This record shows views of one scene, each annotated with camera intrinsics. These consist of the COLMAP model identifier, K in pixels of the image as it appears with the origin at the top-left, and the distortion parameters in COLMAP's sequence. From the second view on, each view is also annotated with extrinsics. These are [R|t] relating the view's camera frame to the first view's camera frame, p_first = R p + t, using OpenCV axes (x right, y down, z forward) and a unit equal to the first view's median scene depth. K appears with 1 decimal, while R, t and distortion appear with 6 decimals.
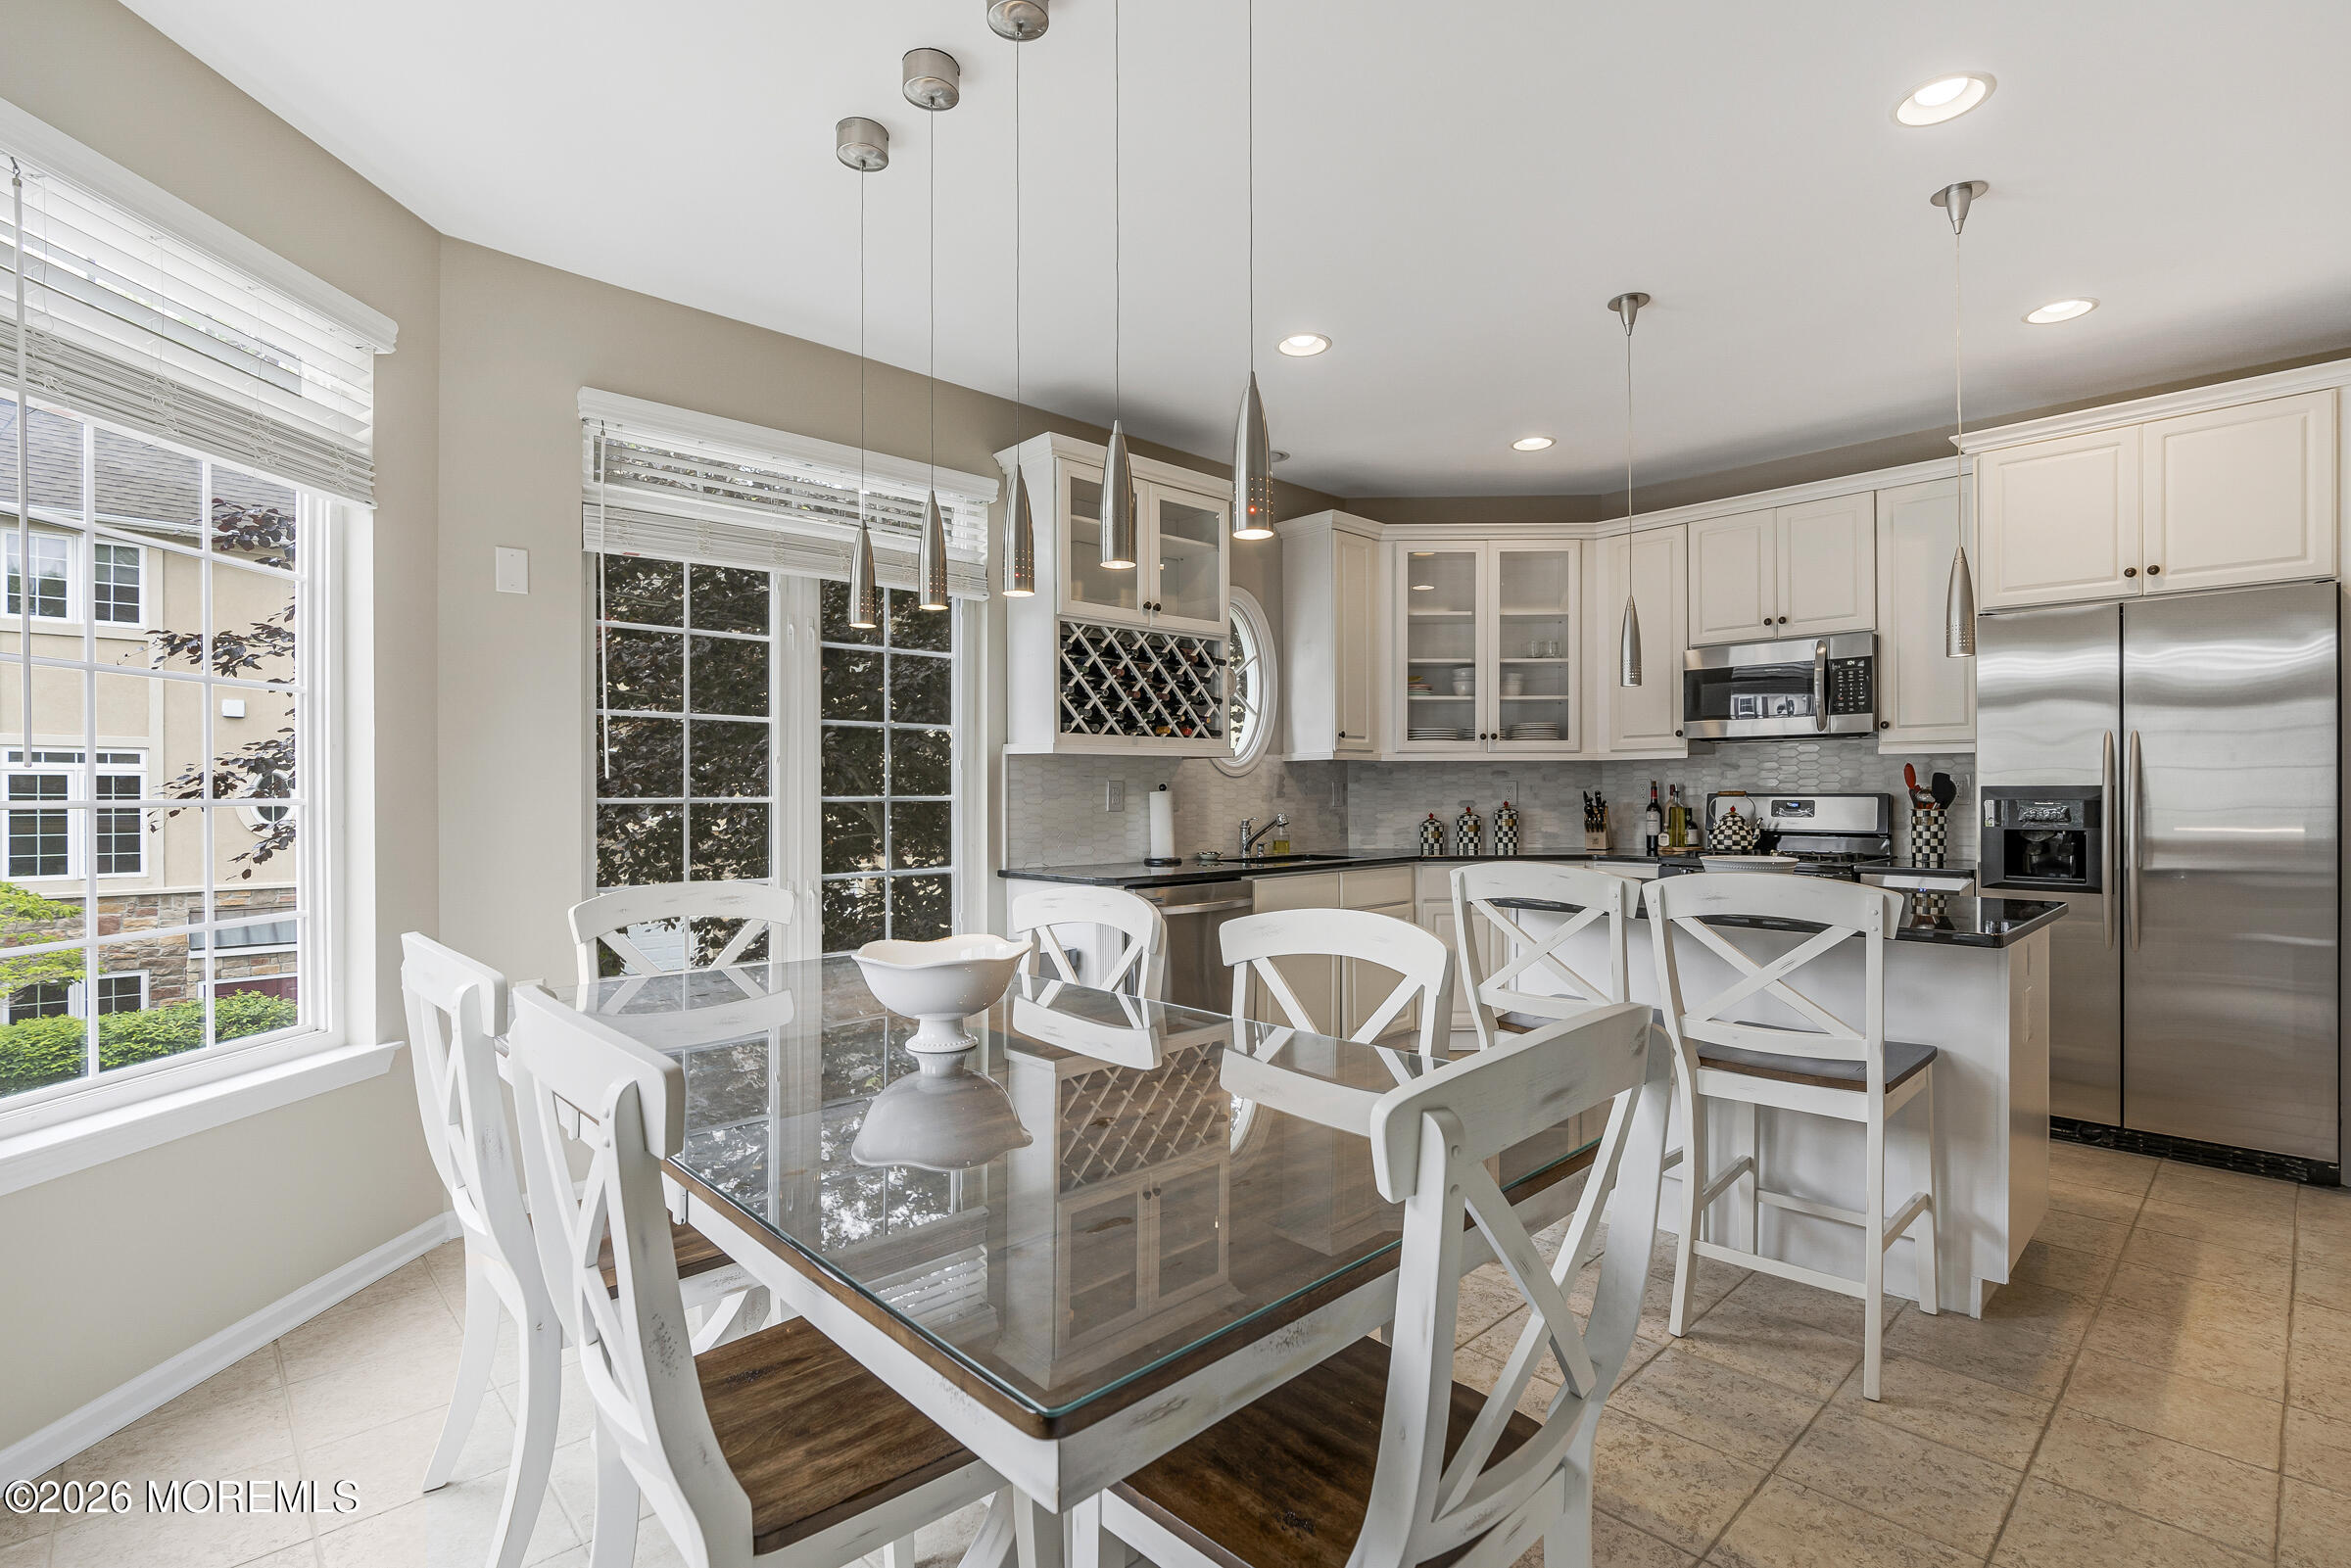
lens RADIAL K [[1094.6, 0, 1169.0], [0, 1094.6, 781.3], [0, 0, 1]] dist [-0.009787, 0.002921]
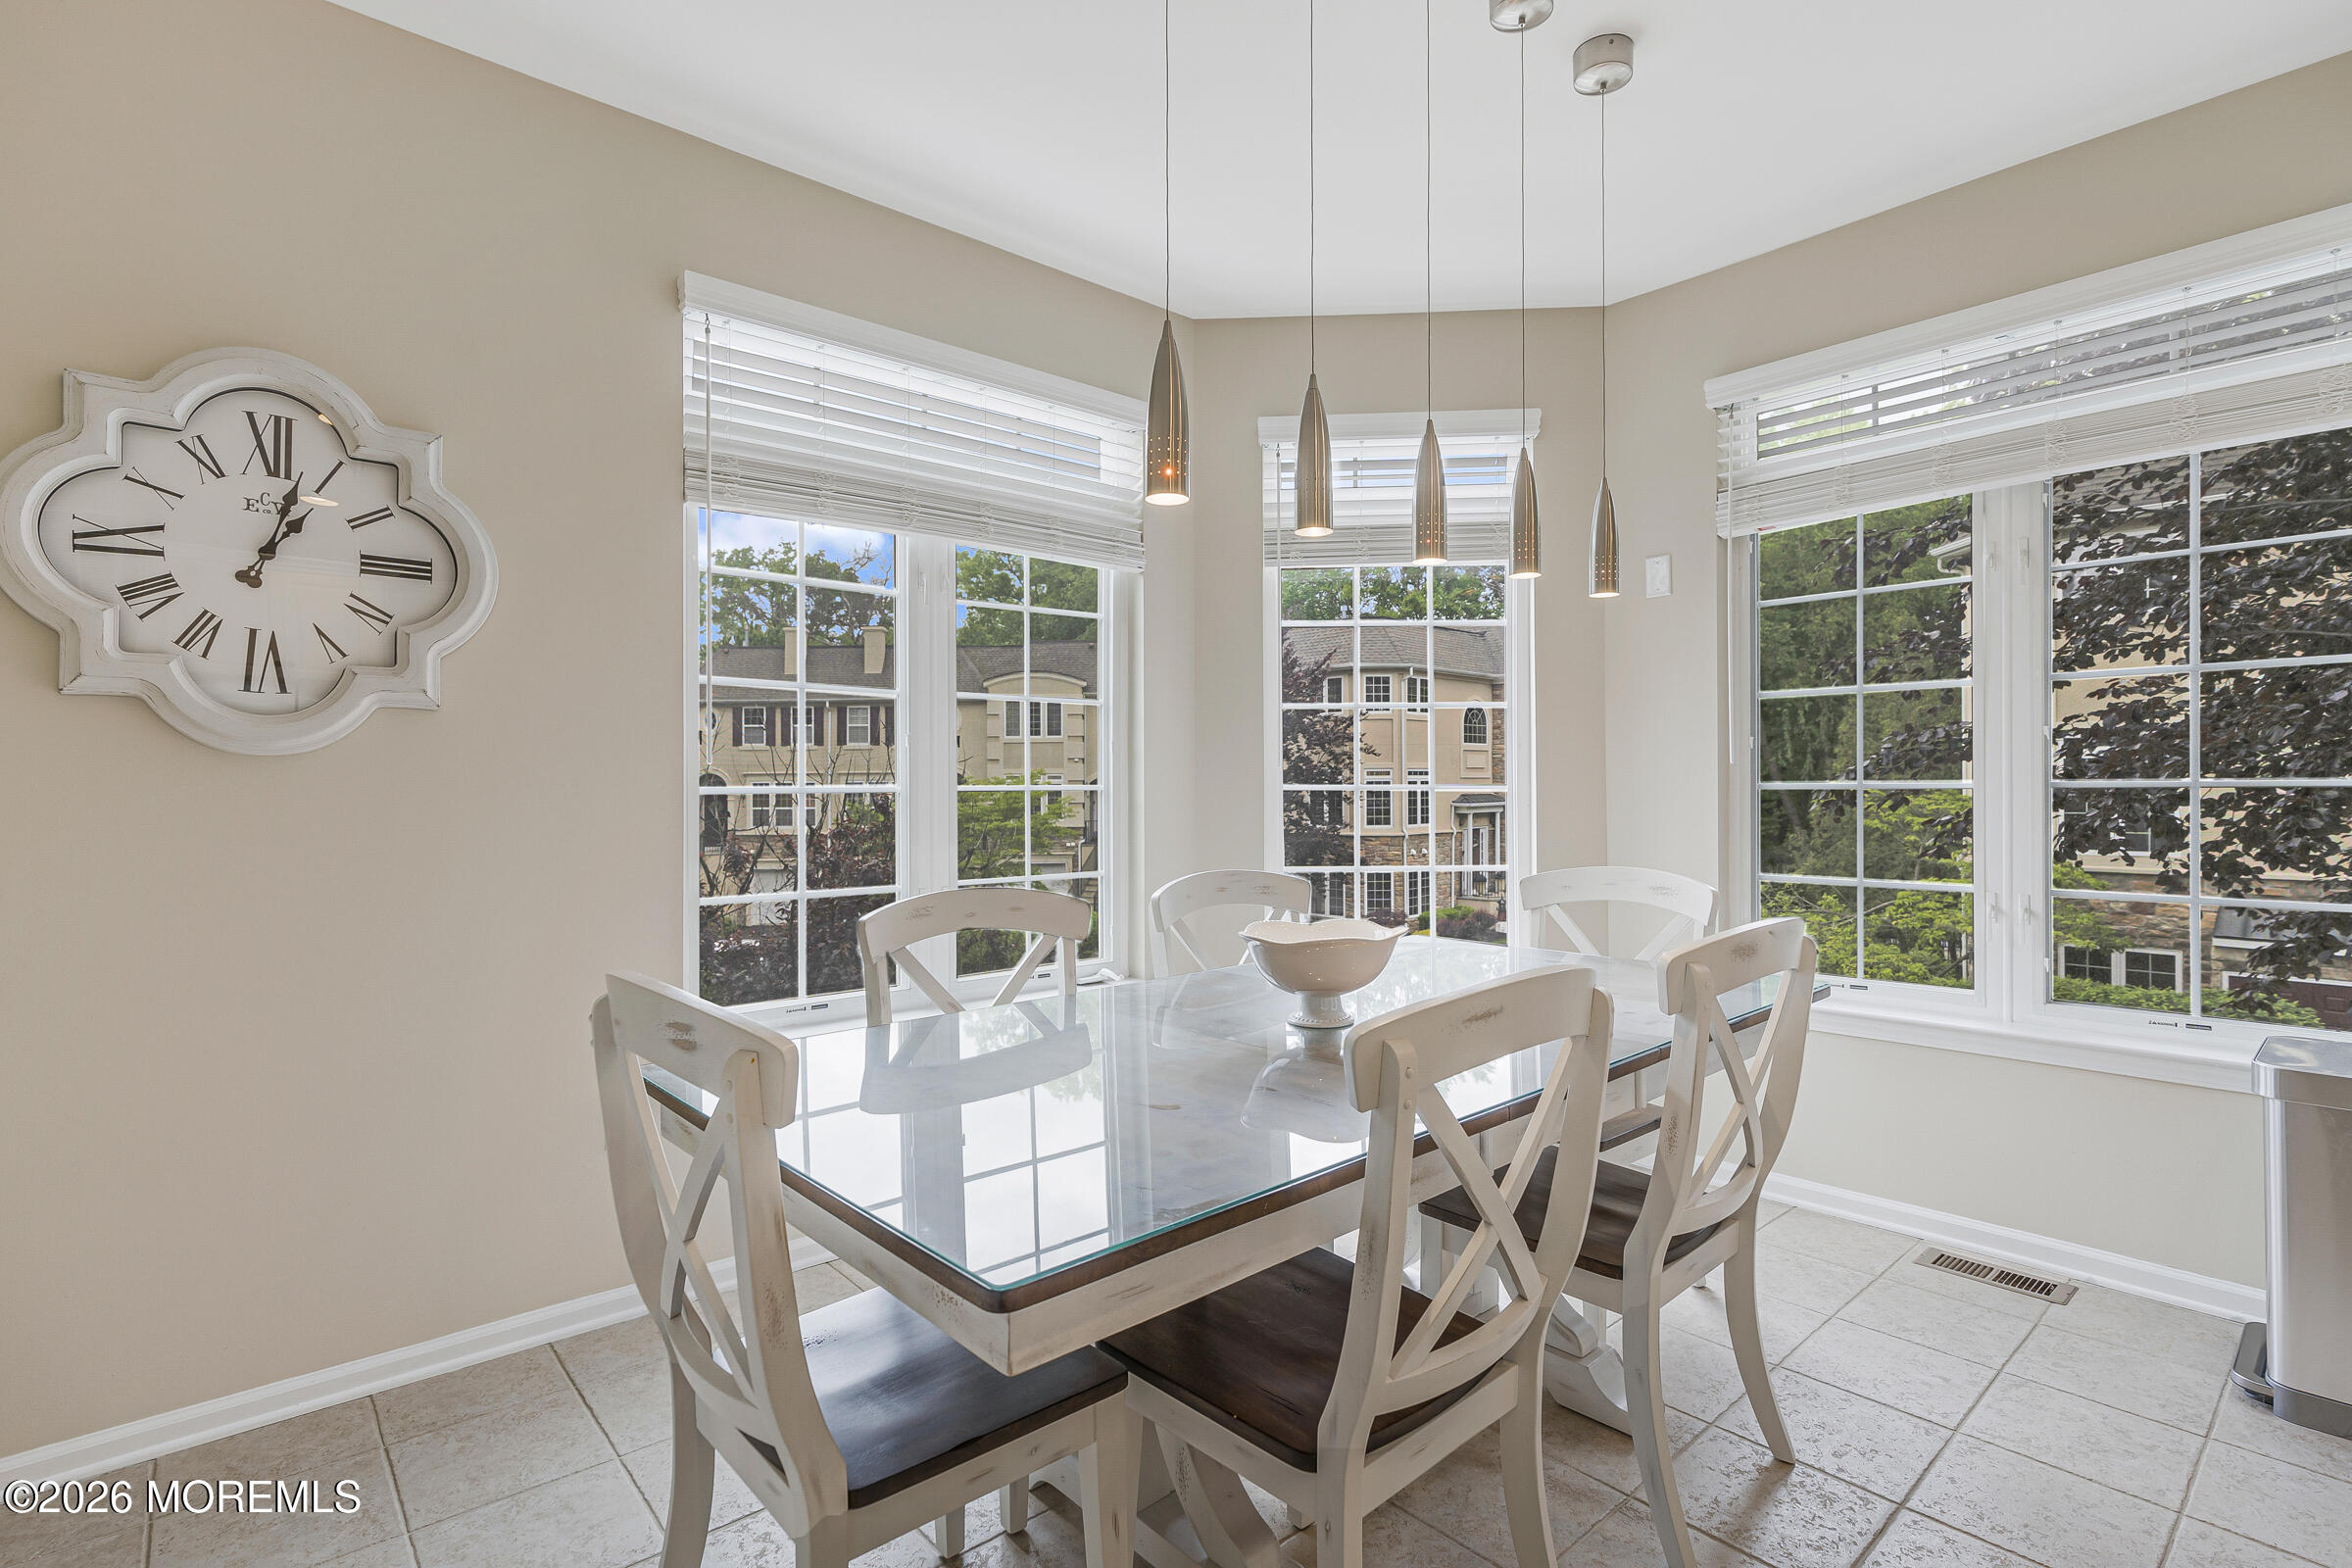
lens RADIAL K [[1095.2, 0, 1177.9], [0, 1095.2, 756.7], [0, 0, 1]] dist [-0.009787, 0.002921]
pose [[-0.053060, -0.022692, -0.998333, 0.355875], [0.017429, 0.999568, -0.023646, 0.004513], [0.998439, -0.018655, -0.052642, 0.376689]]
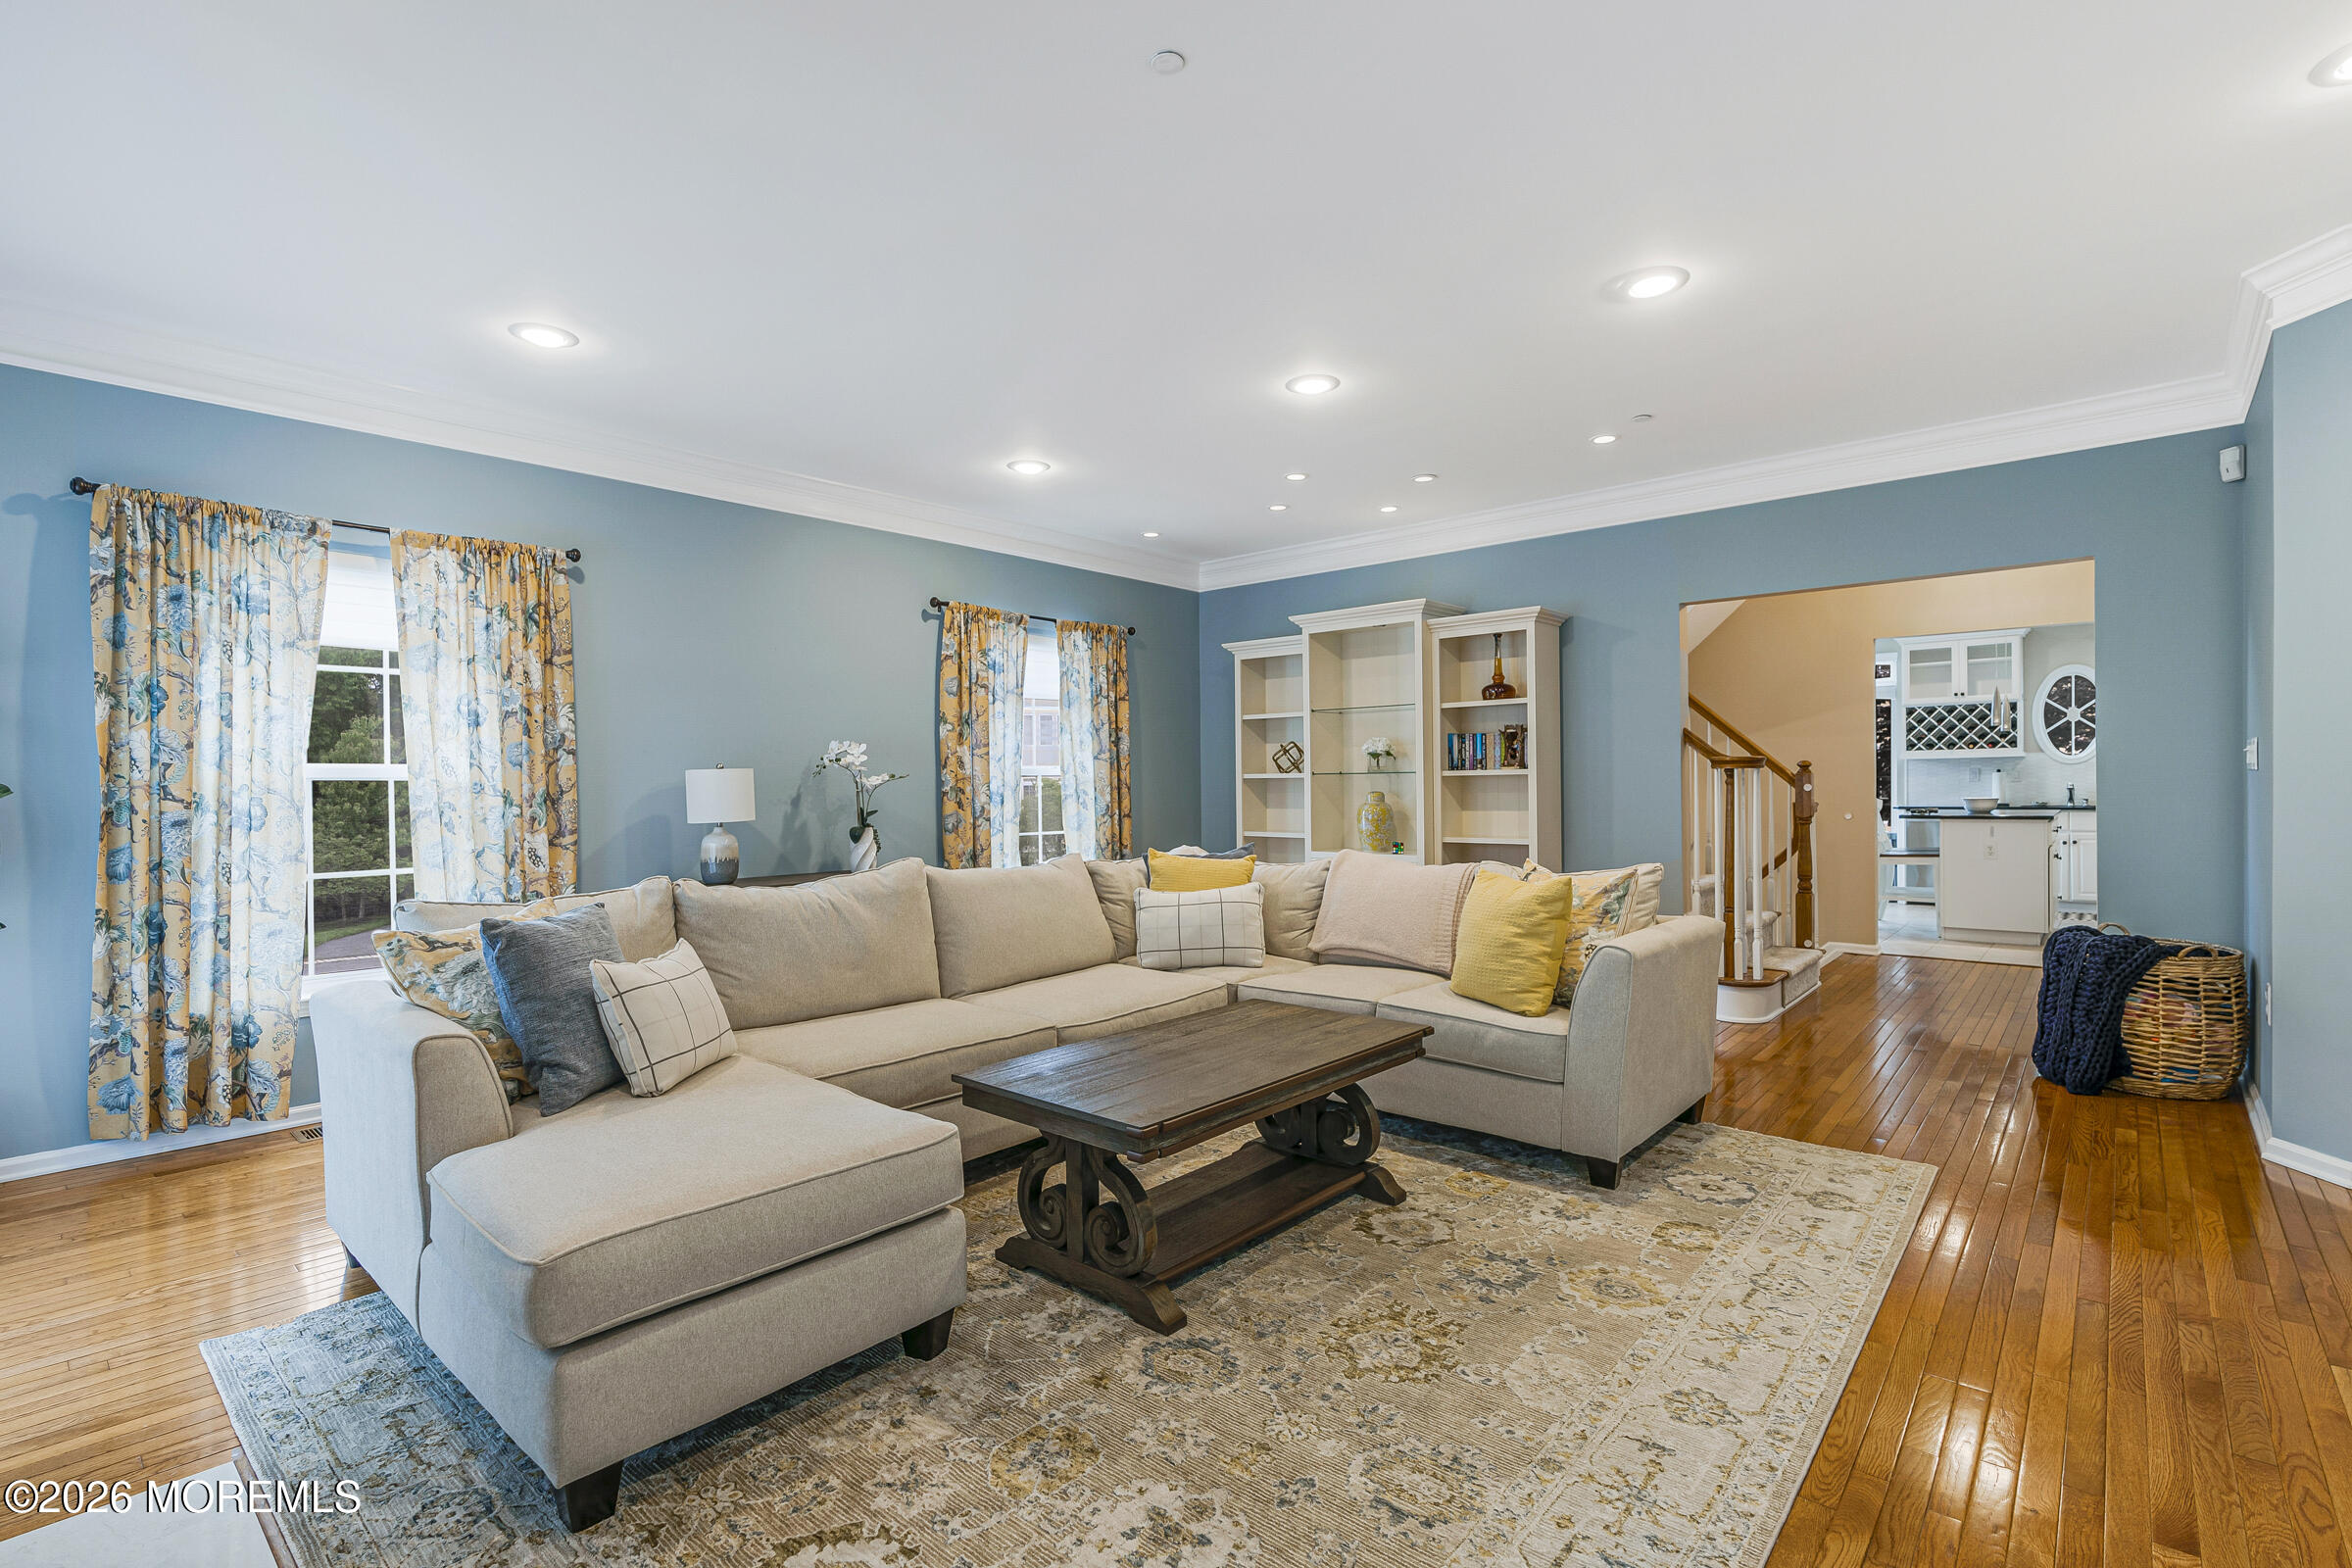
lens RADIAL K [[1095.2, 0, 1191.3], [0, 1095.2, 797.2], [0, 0, 1]] dist [-0.009787, 0.002921]
pose [[0.090876, 0.009729, -0.995815, 2.003148], [0.027074, 0.999559, 0.012236, -0.011389], [0.995494, -0.028073, 0.090573, -0.789903]]
